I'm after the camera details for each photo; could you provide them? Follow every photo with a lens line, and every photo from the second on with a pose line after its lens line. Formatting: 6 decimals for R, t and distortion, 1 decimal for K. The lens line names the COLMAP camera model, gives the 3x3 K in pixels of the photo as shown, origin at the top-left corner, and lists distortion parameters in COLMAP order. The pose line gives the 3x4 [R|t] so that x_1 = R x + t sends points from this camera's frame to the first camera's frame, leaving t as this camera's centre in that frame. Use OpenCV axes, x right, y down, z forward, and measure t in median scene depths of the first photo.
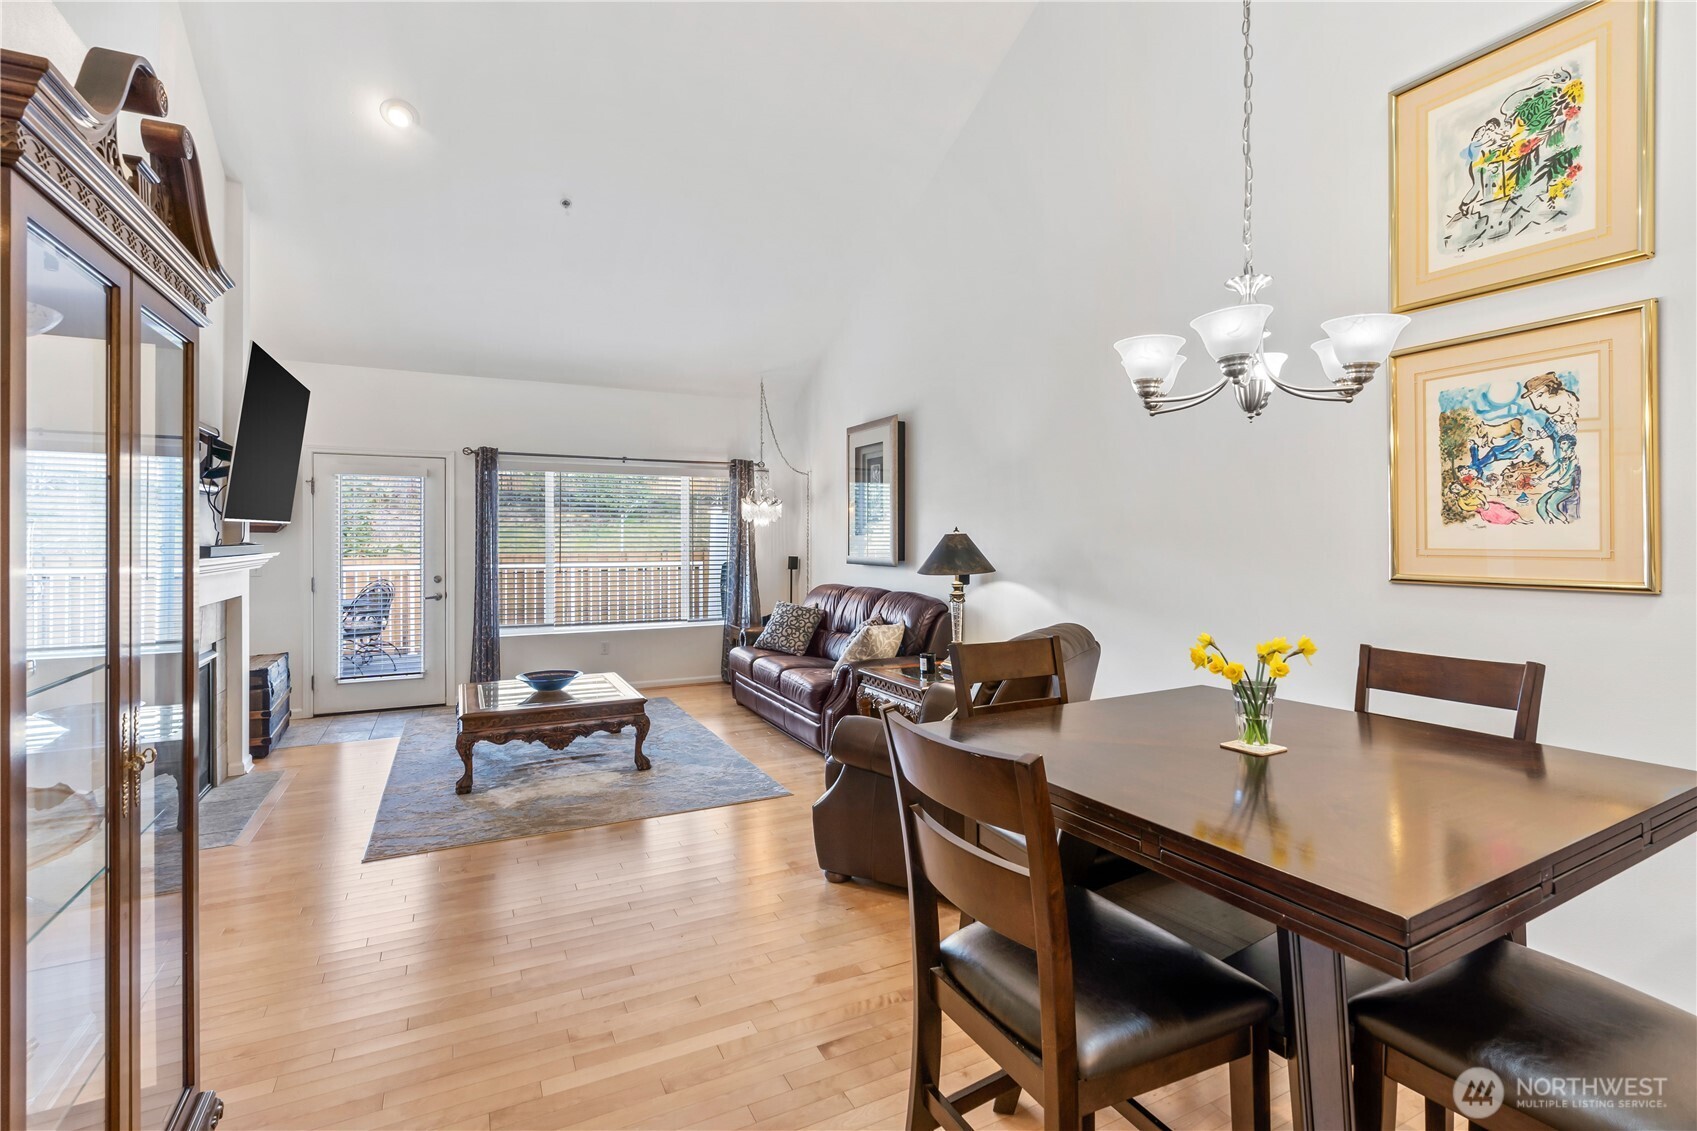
lens RADIAL K [[771.8, 0, 854.5], [0, 771.8, 553.7], [0, 0, 1]] dist [-0.013373, 0.002528]
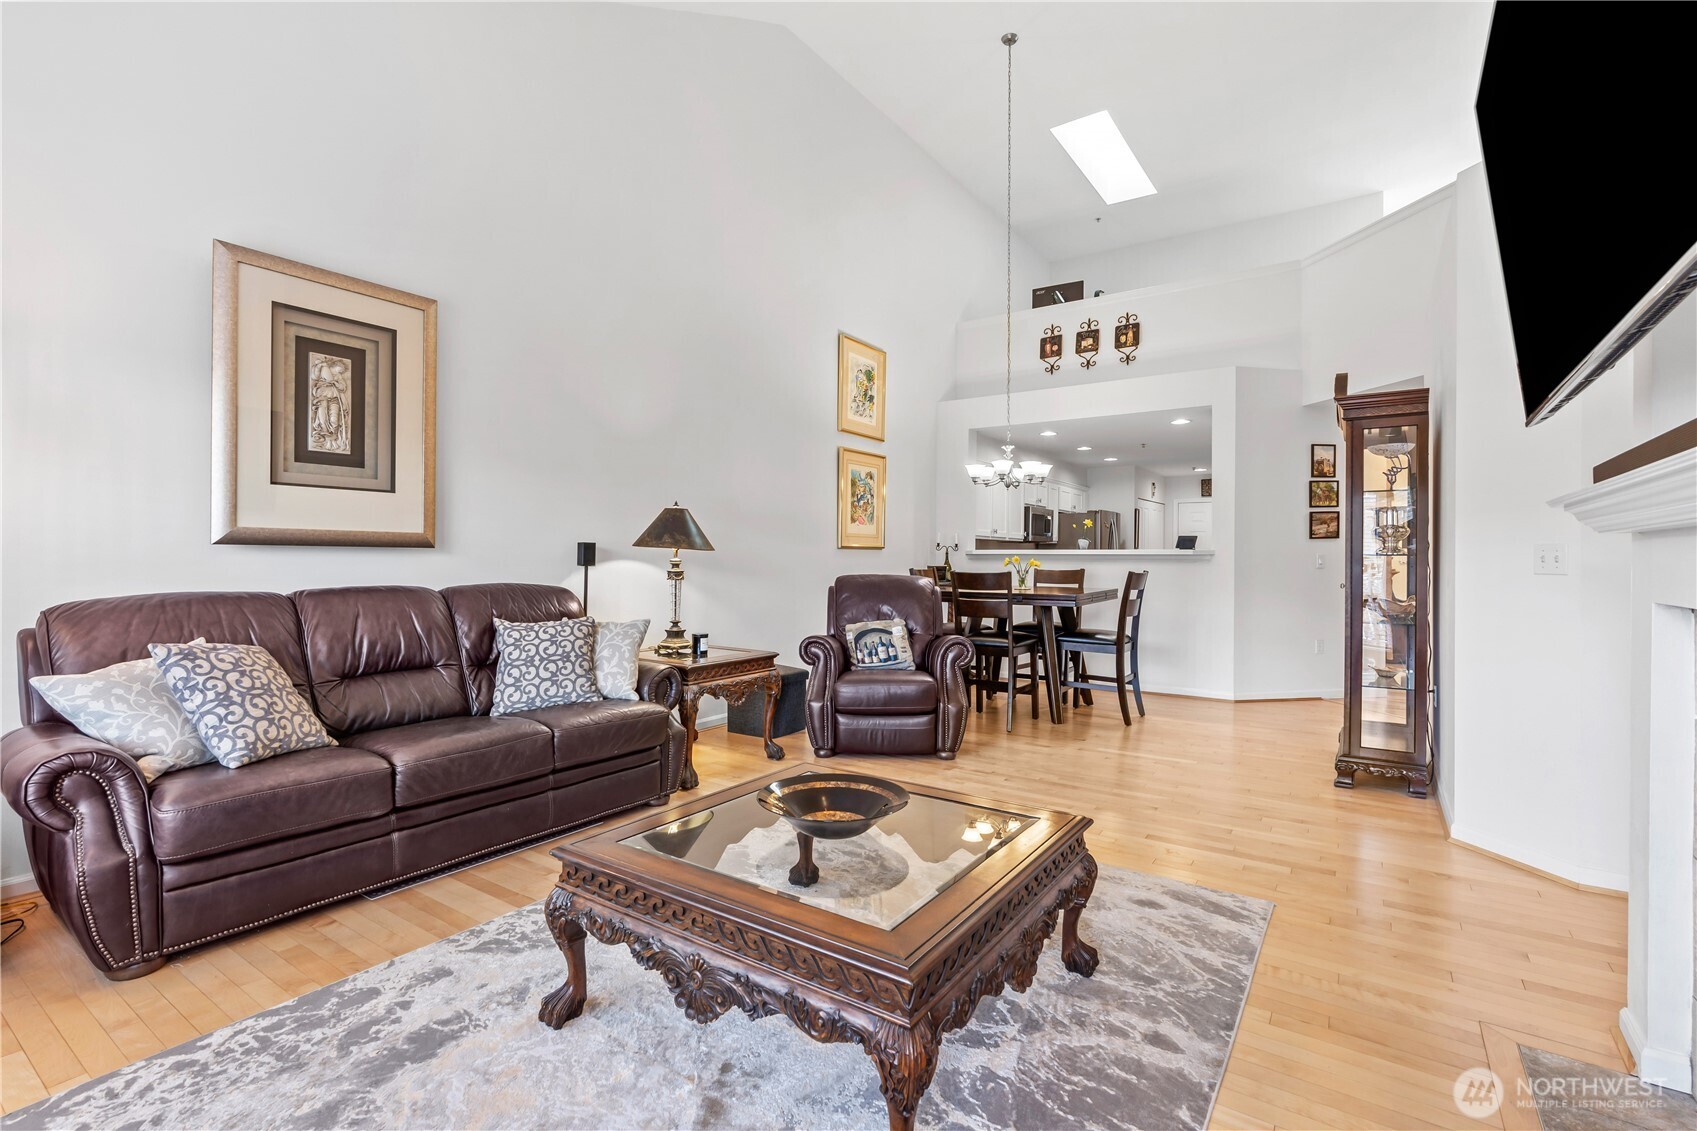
lens RADIAL K [[771.8, 0, 845.7], [0, 771.8, 557.8], [0, 0, 1]] dist [-0.013373, 0.002528]
pose [[-0.478140, -0.003020, 0.878278, -0.950384], [0.011623, 0.999885, 0.009766, 0.031966], [-0.878207, 0.014878, -0.478050, 1.505109]]
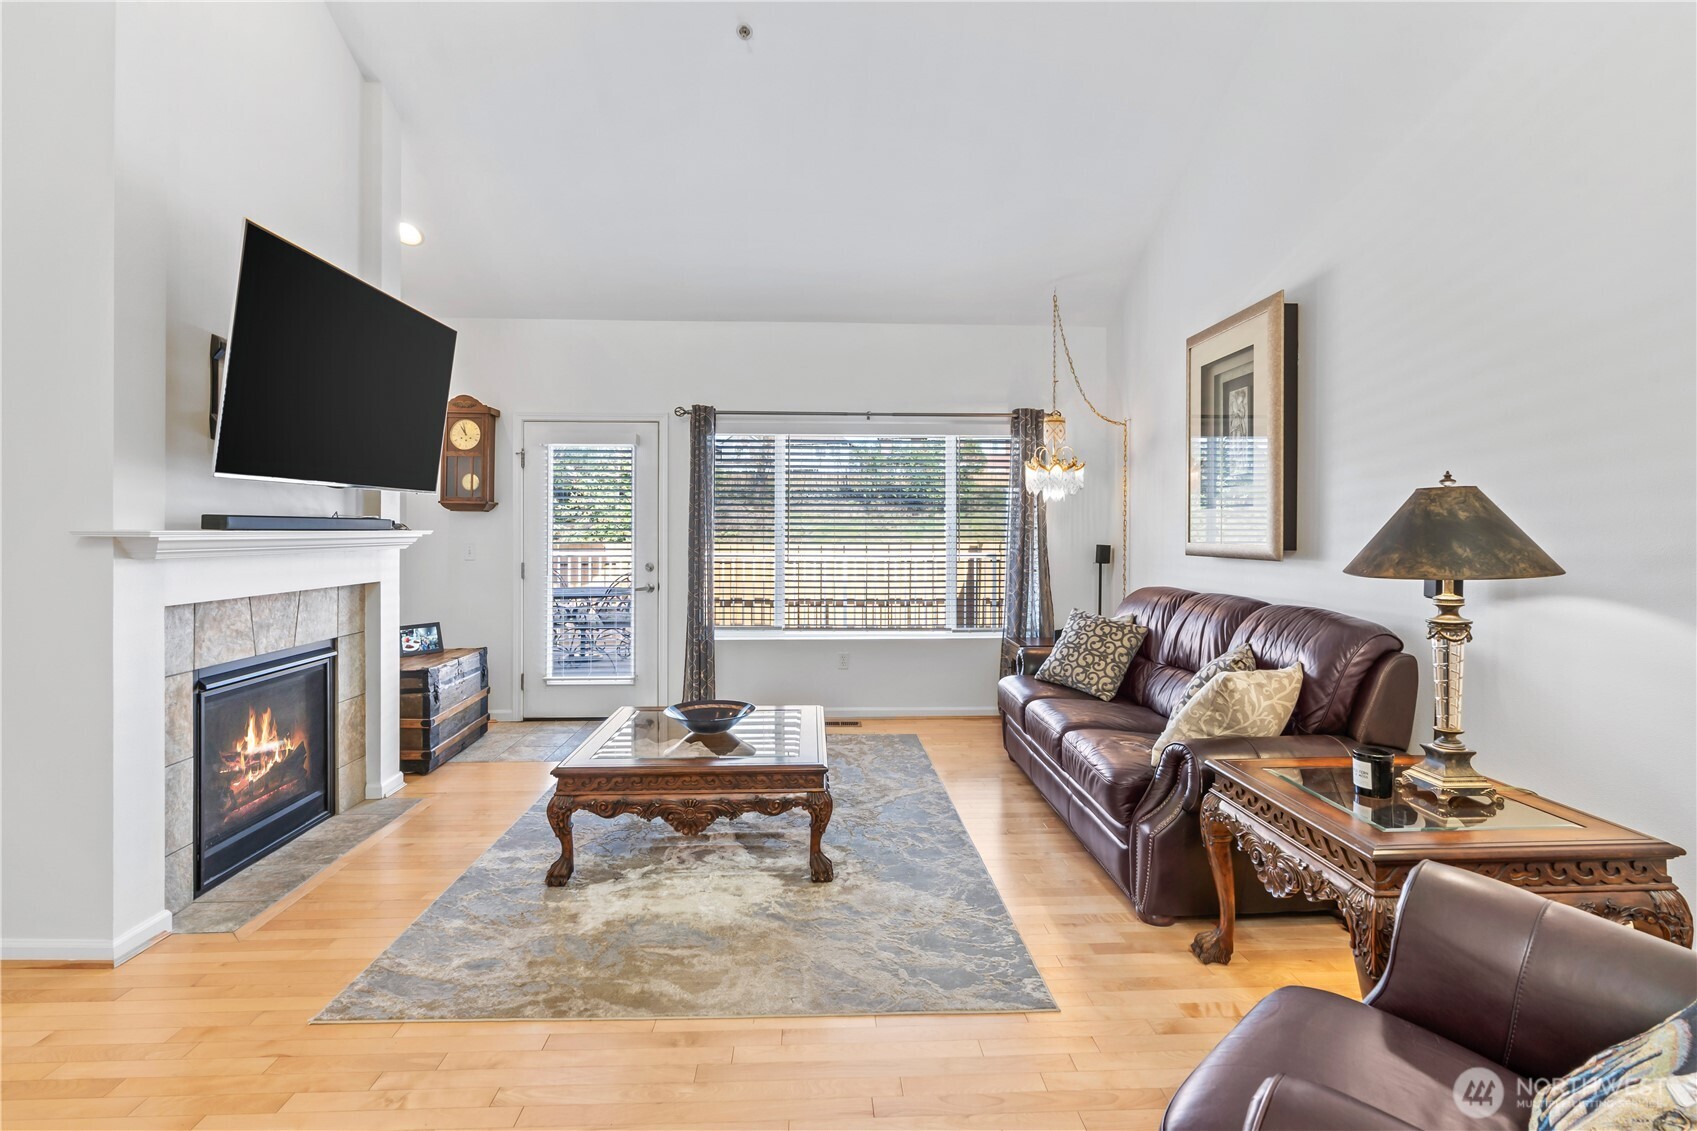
lens RADIAL K [[771.8, 0, 844.6], [0, 771.8, 535.1], [0, 0, 1]] dist [-0.013373, 0.002528]
pose [[0.906527, 0.002840, -0.422138, 0.002990], [-0.009980, 0.999842, -0.014705, 0.010620], [0.422029, 0.017544, 0.906412, 0.403530]]
